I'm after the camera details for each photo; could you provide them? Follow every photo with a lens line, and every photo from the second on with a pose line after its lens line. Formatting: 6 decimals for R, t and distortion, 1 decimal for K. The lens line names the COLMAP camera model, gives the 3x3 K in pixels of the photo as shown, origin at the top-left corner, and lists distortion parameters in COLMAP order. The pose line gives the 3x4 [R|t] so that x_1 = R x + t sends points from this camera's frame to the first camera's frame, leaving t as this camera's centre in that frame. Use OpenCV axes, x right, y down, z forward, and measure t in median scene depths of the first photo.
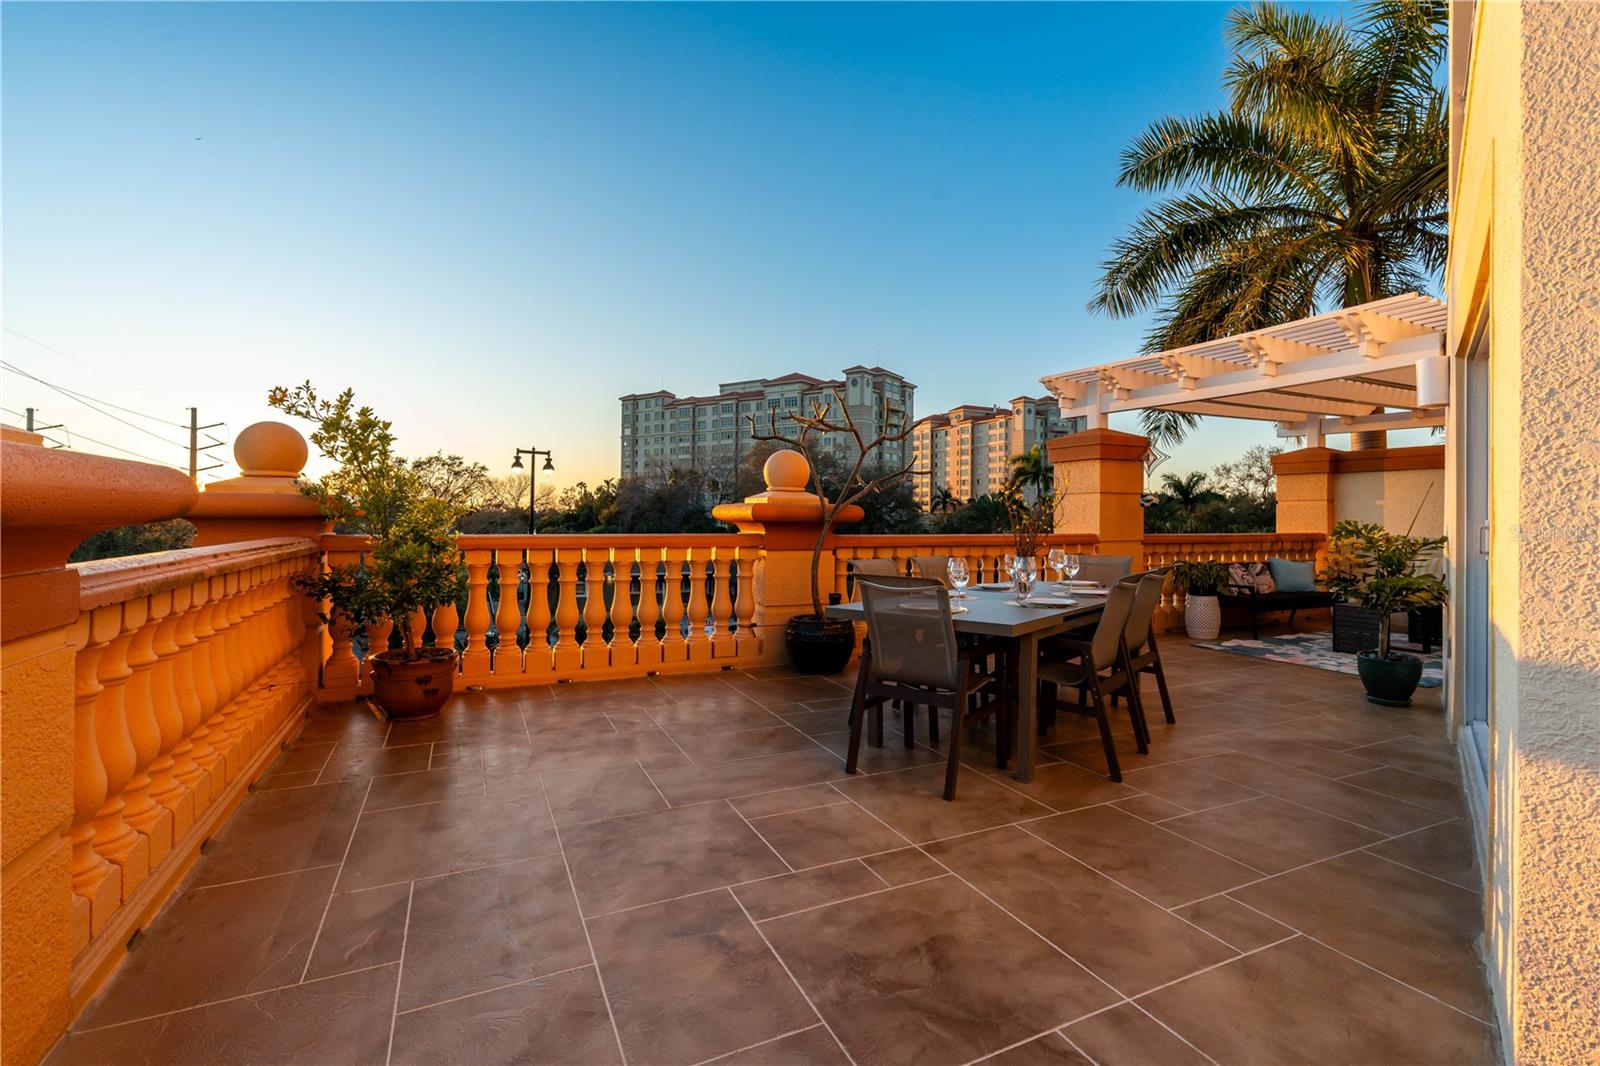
lens RADIAL K [[718.2, 0, 806.2], [0, 718.2, 512.3], [0, 0, 1]] dist [-0.003683, 0.000036]
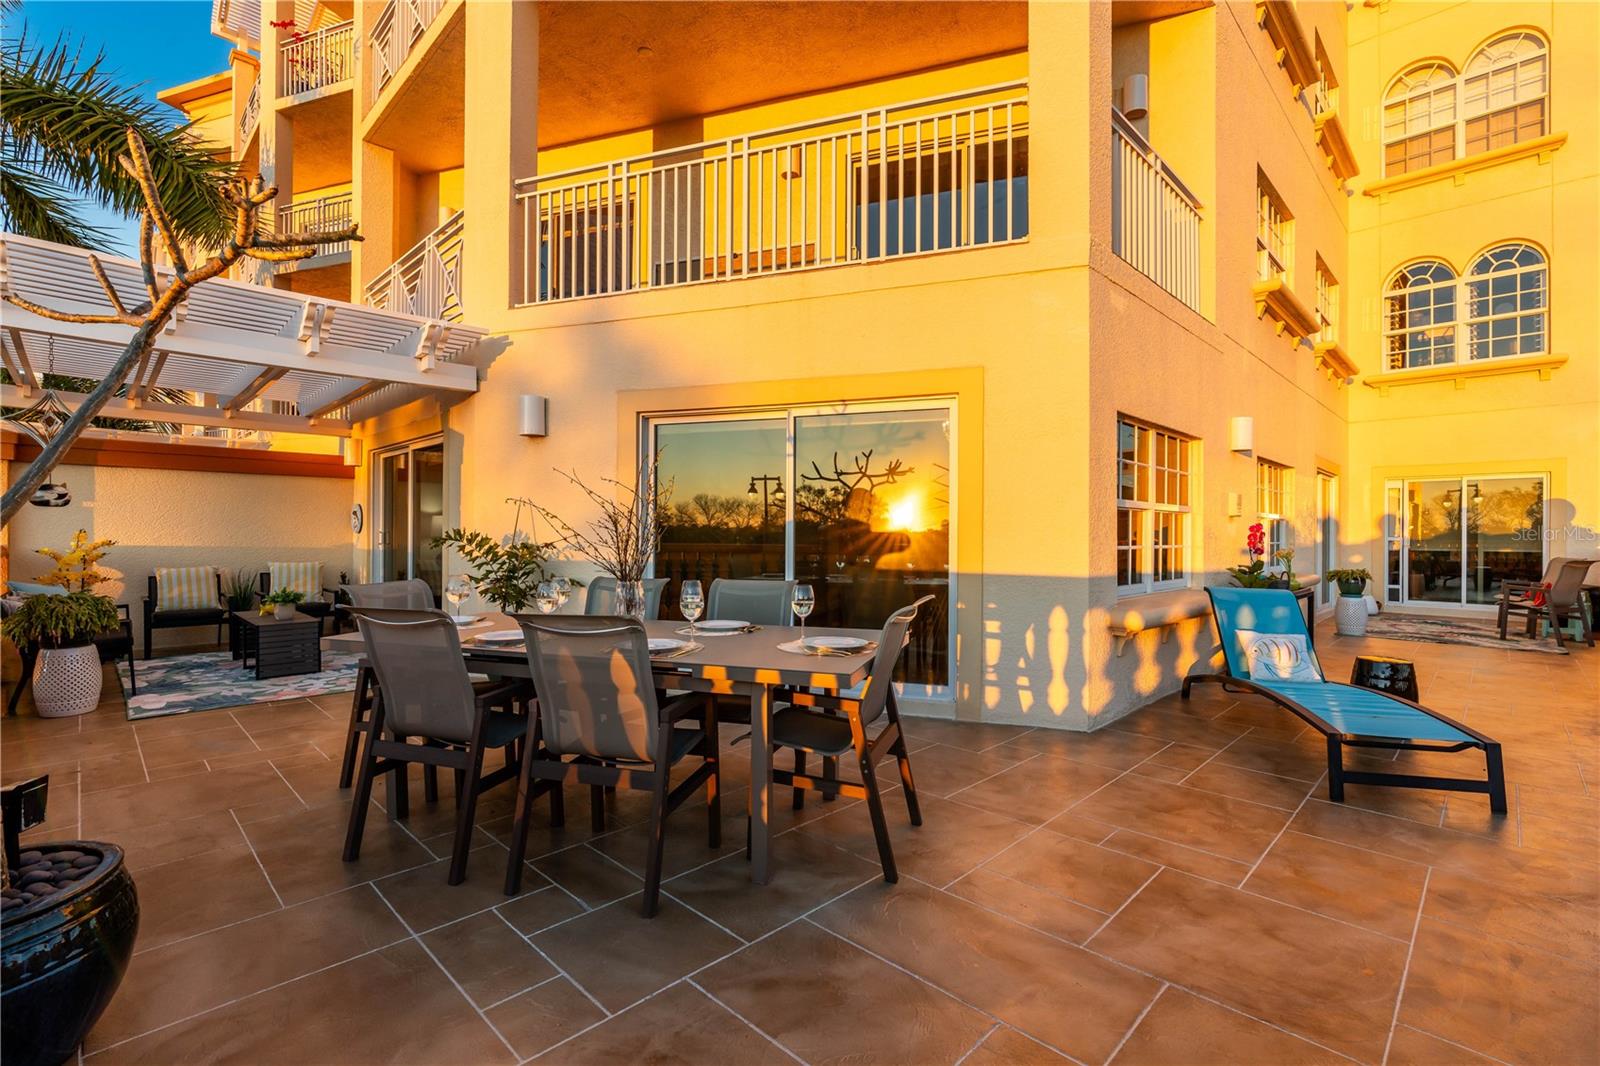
lens RADIAL K [[726.0, 0, 801.7], [0, 726.0, 520.4], [0, 0, 1]] dist [-0.013218, 0.005885]
pose [[-0.345705, 0.006014, 0.938324, -0.238915], [-0.014085, 0.999834, -0.011597, 0.001578], [-0.938237, -0.017225, -0.345563, 0.534551]]
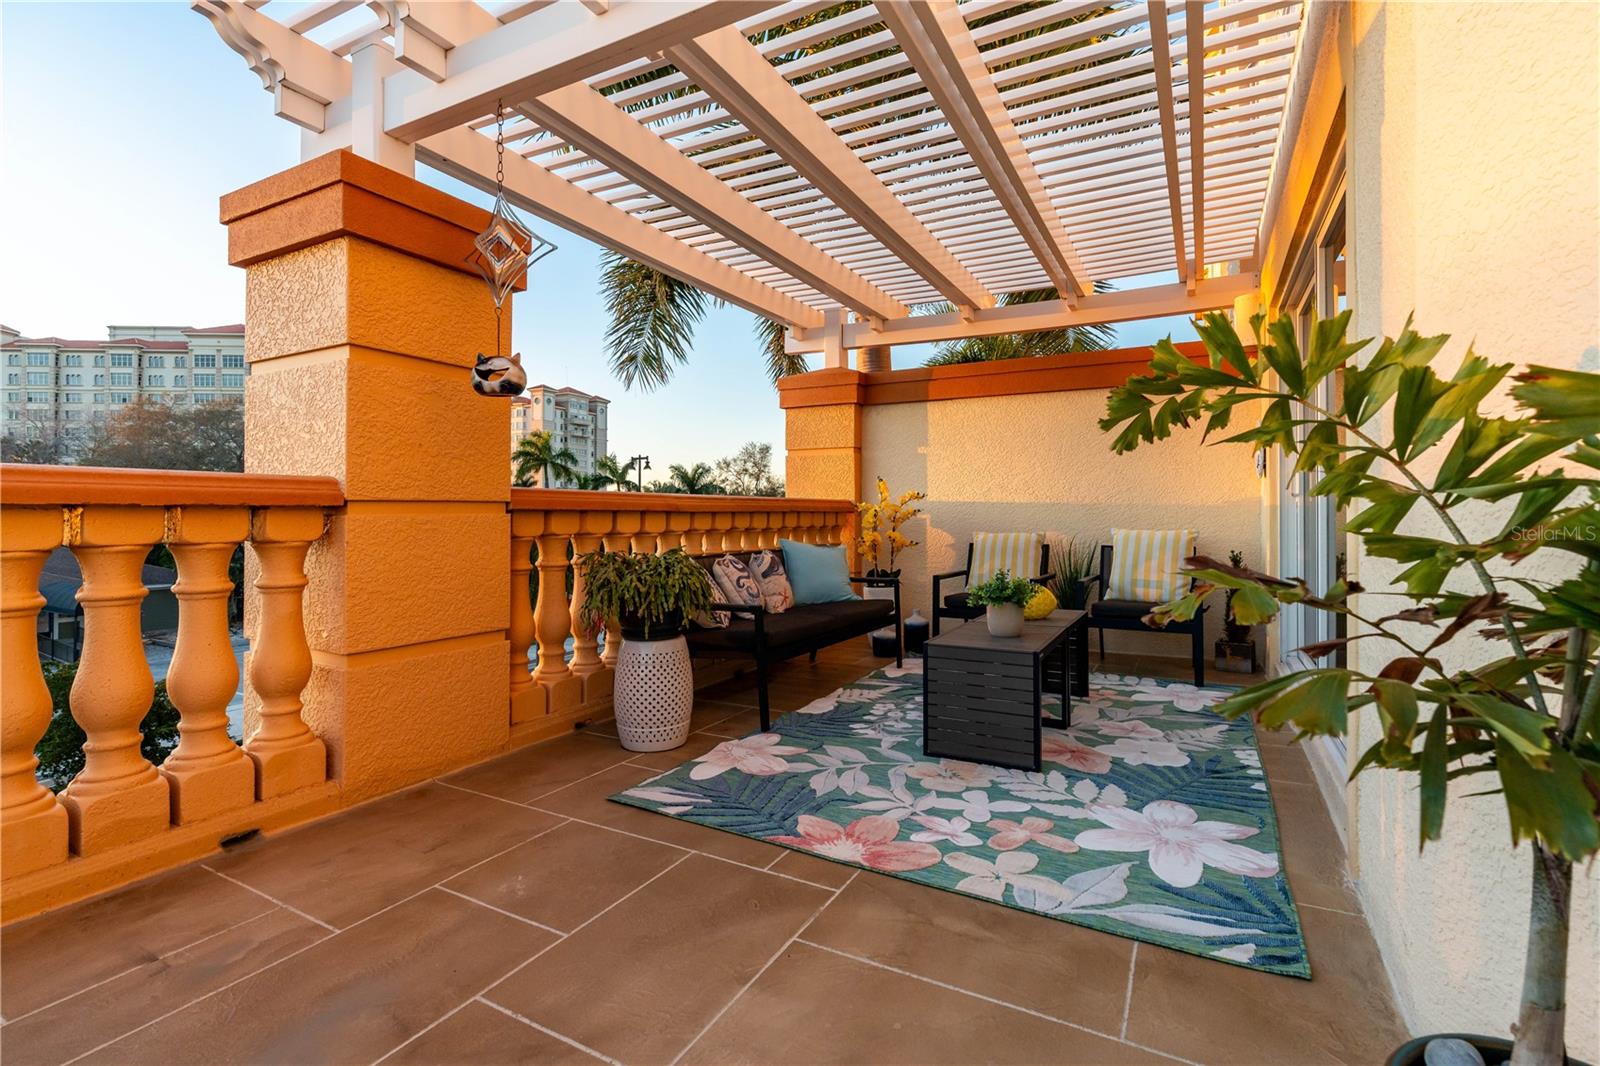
lens RADIAL K [[726.0, 0, 801.7], [0, 726.0, 520.4], [0, 0, 1]] dist [-0.013218, 0.005885]
pose [[0.806808, -0.009598, 0.590736, 0.331019], [-0.001177, 0.999840, 0.017853, 0.037610], [-0.590813, -0.015100, 0.806667, 0.543148]]
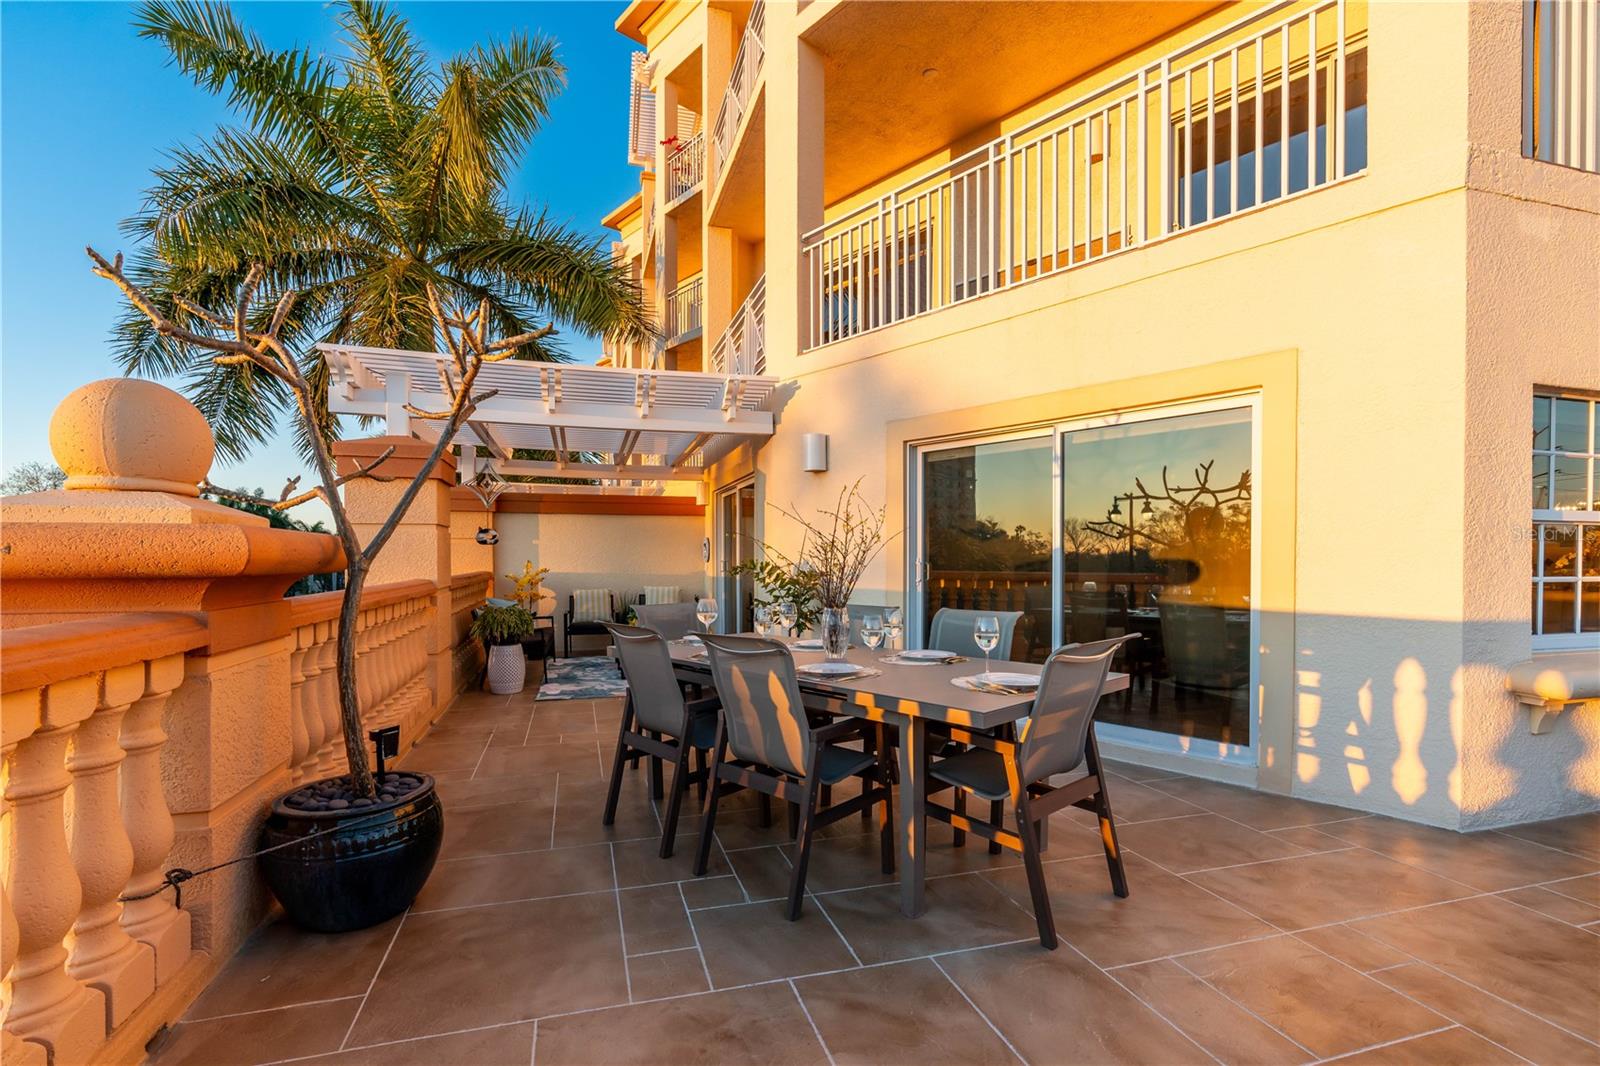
lens RADIAL K [[739.1, 0, 782.0], [0, 739.1, 560.1], [0, 0, 1]] dist [-0.014634, 0.005890]
pose [[0.162162, -0.009059, 0.986722, -0.255455], [-0.005101, 0.999937, 0.010019, 0.000047], [-0.986751, -0.006658, 0.162106, 0.450403]]
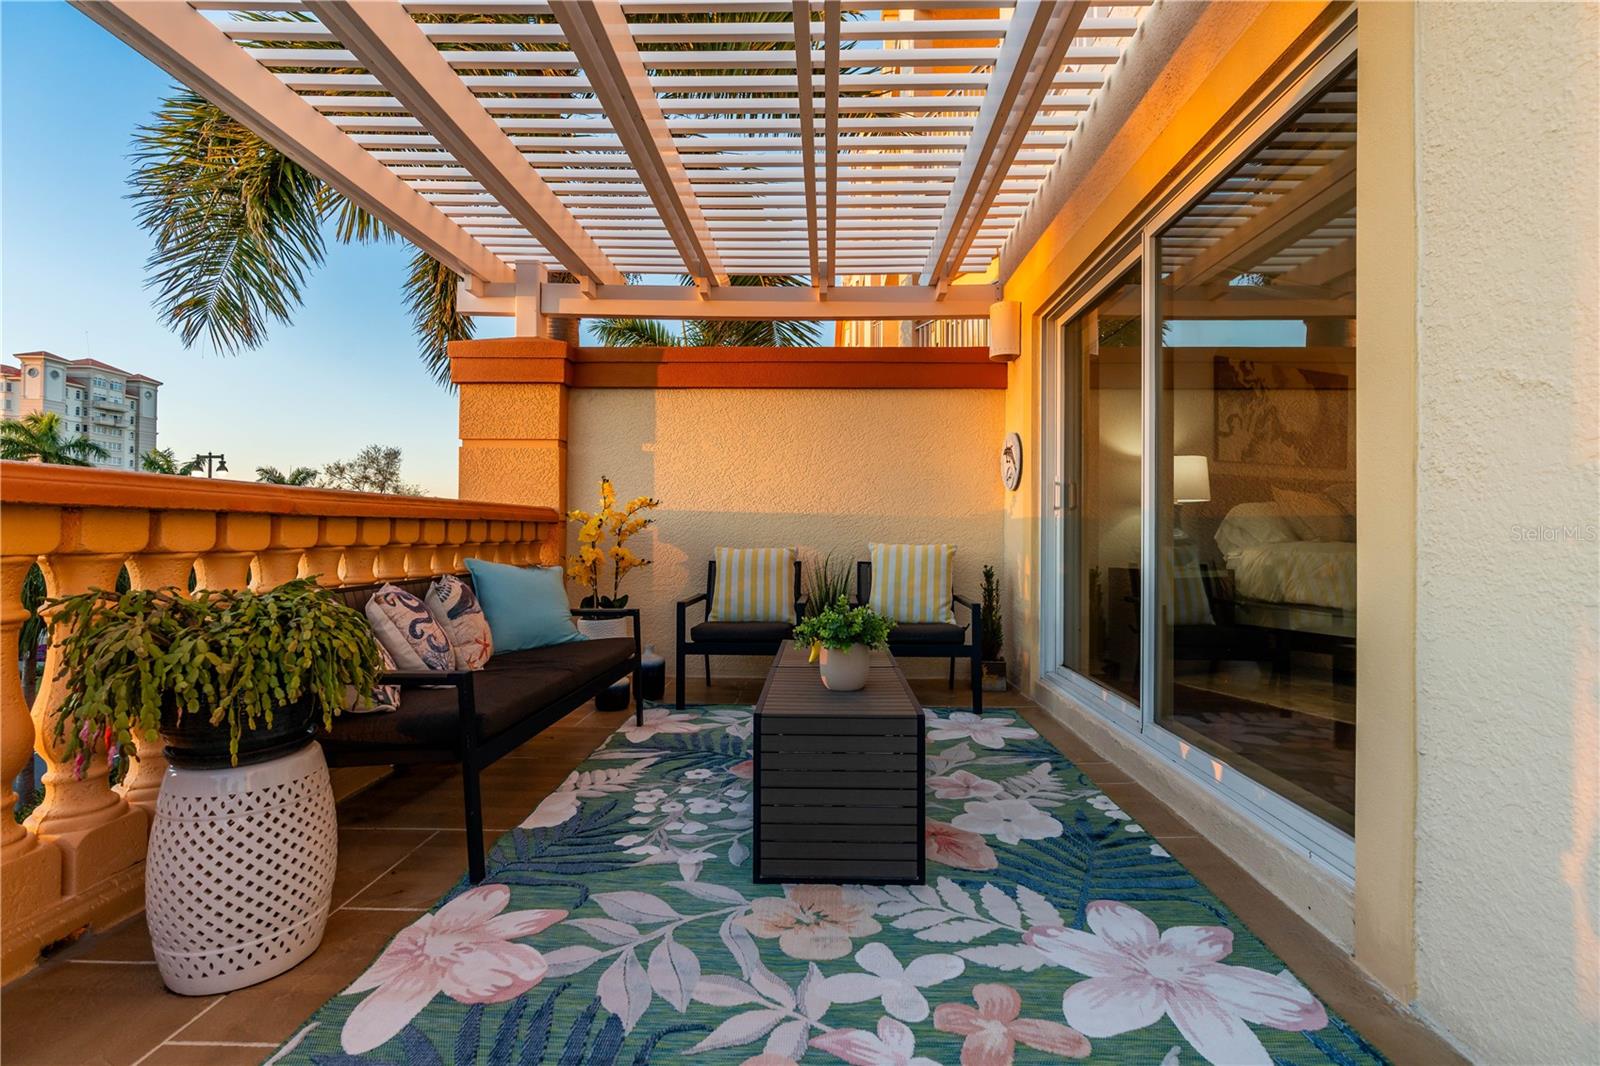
lens RADIAL K [[719.7, 0, 804.6], [0, 719.7, 532.7], [0, 0, 1]] dist [-0.013202, 0.005438]
pose [[0.447451, -0.002527, 0.894305, 0.383936], [-0.011079, 0.999904, 0.008368, 0.042640], [-0.894240, -0.013652, 0.447380, 0.667263]]
